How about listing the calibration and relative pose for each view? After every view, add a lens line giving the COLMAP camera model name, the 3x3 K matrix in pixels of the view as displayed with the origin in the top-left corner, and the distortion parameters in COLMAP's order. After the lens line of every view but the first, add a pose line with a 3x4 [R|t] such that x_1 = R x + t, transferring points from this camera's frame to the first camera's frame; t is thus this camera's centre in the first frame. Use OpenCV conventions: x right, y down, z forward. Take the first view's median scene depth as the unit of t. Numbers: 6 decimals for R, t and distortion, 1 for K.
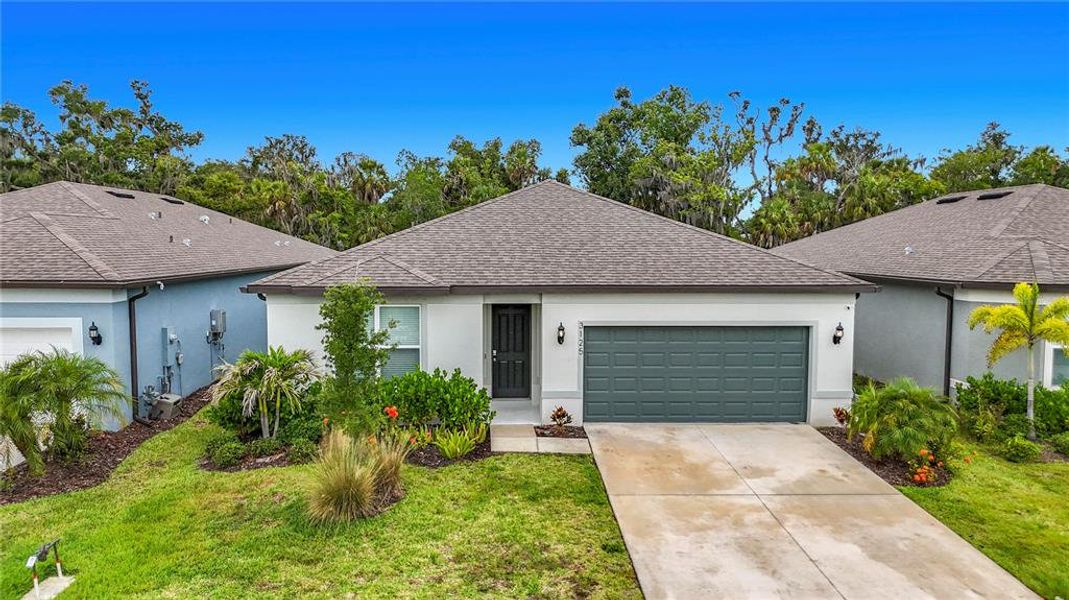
lens RADIAL K [[794.4, 0, 536.6], [0, 794.4, 293.3], [0, 0, 1]] dist [0.068464, -0.070100]
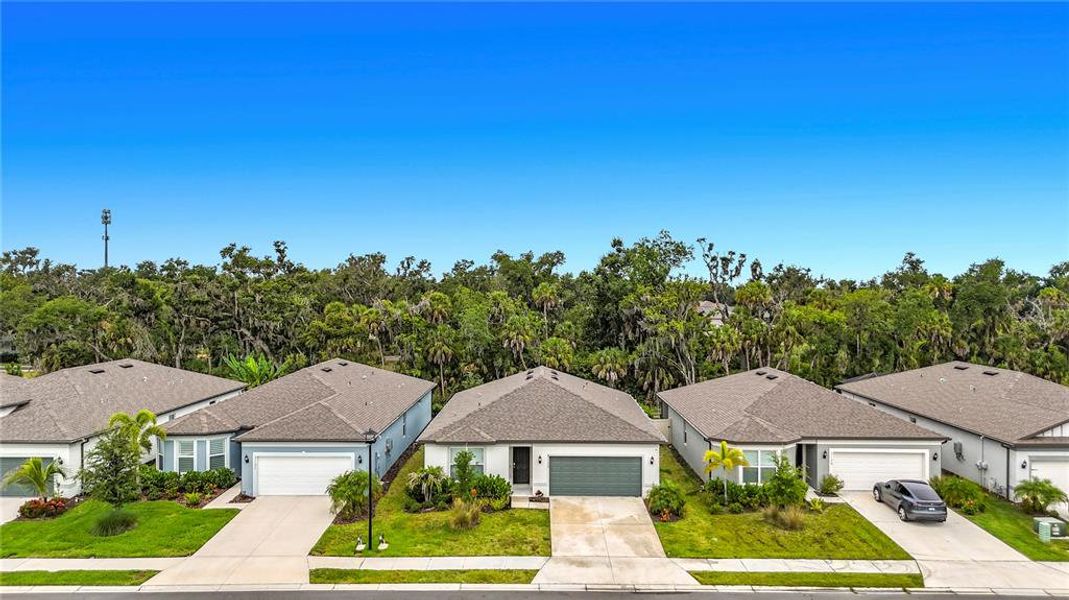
lens RADIAL K [[794.4, 0, 531.6], [0, 794.4, 302.8], [0, 0, 1]] dist [0.068464, -0.070100]
pose [[0.998447, -0.001606, -0.055689, 0.142126], [-0.001105, 0.998817, -0.048611, -0.313512], [0.055701, 0.048597, 0.997264, -1.491108]]
